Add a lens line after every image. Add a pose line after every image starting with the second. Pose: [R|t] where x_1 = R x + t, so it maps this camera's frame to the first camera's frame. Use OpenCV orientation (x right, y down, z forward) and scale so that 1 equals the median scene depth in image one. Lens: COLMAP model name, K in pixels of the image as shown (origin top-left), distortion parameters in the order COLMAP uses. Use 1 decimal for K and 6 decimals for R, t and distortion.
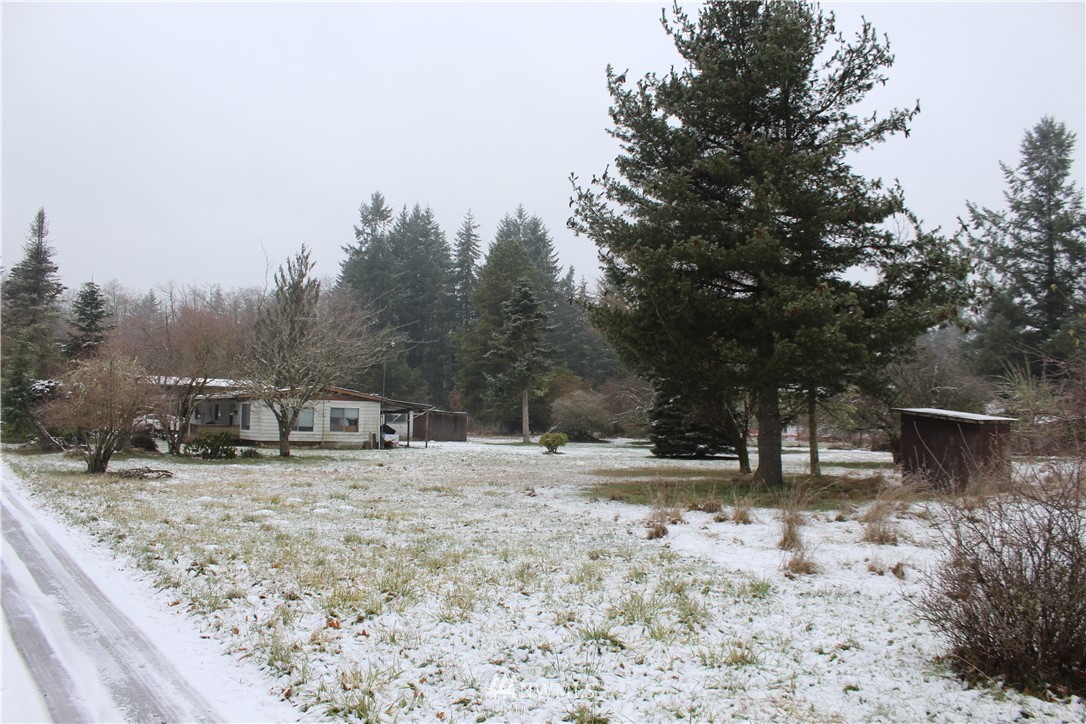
lens RADIAL K [[900.1, 0, 542.9], [0, 900.1, 375.6], [0, 0, 1]] dist [-0.160258, 0.142125]
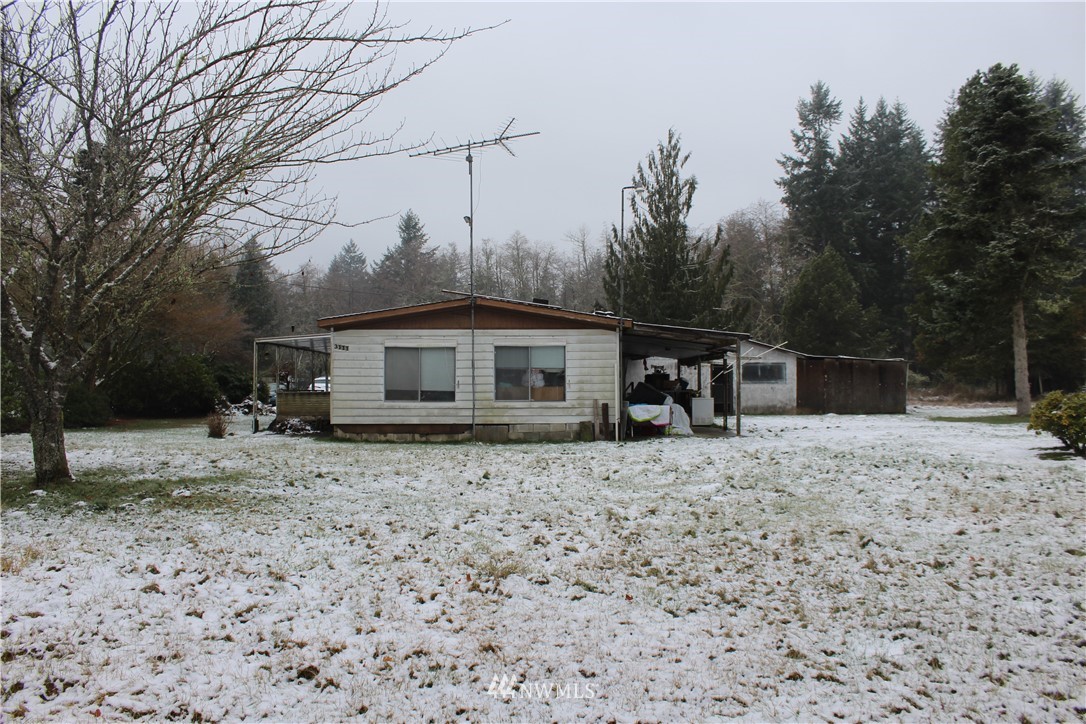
lens RADIAL K [[900.1, 0, 542.9], [0, 900.1, 375.6], [0, 0, 1]] dist [-0.160258, 0.142125]
pose [[0.844579, -0.030126, -0.534583, 0.012695], [0.048855, 0.998587, 0.020910, 0.032259], [0.533198, -0.043777, 0.844857, 0.489633]]
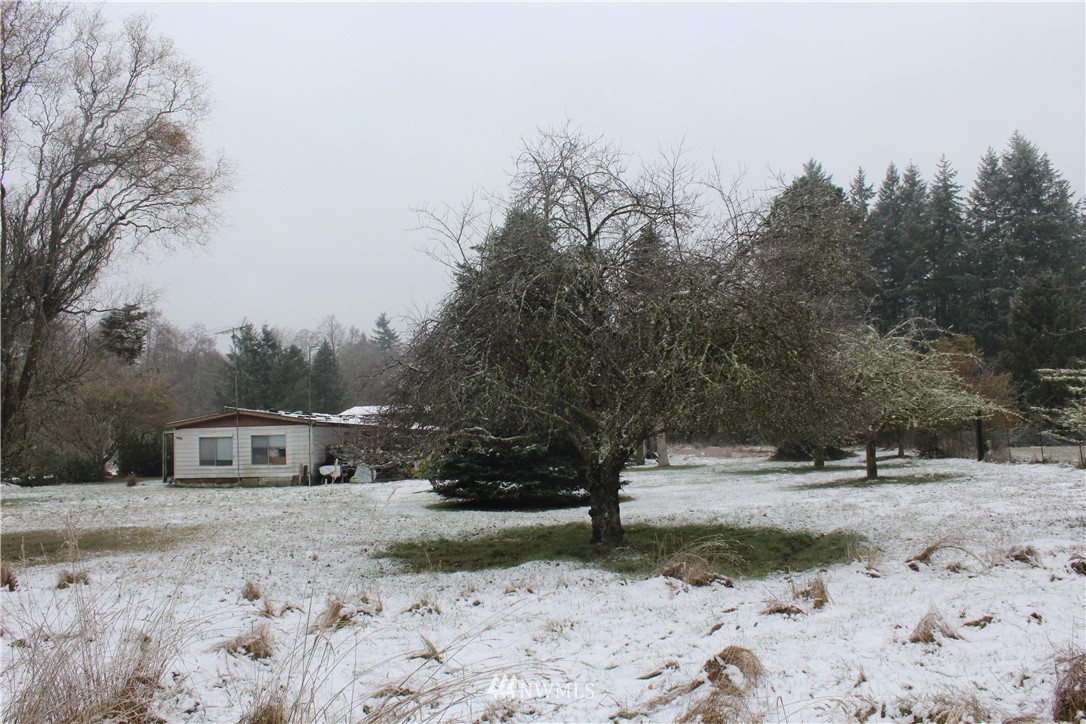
lens RADIAL K [[900.1, 0, 542.9], [0, 900.1, 375.6], [0, 0, 1]] dist [-0.160258, 0.142125]
pose [[0.713374, -0.094962, -0.694320, 0.398572], [0.083650, 0.995231, -0.050173, 0.033778], [0.695773, -0.022288, 0.717916, 0.462790]]
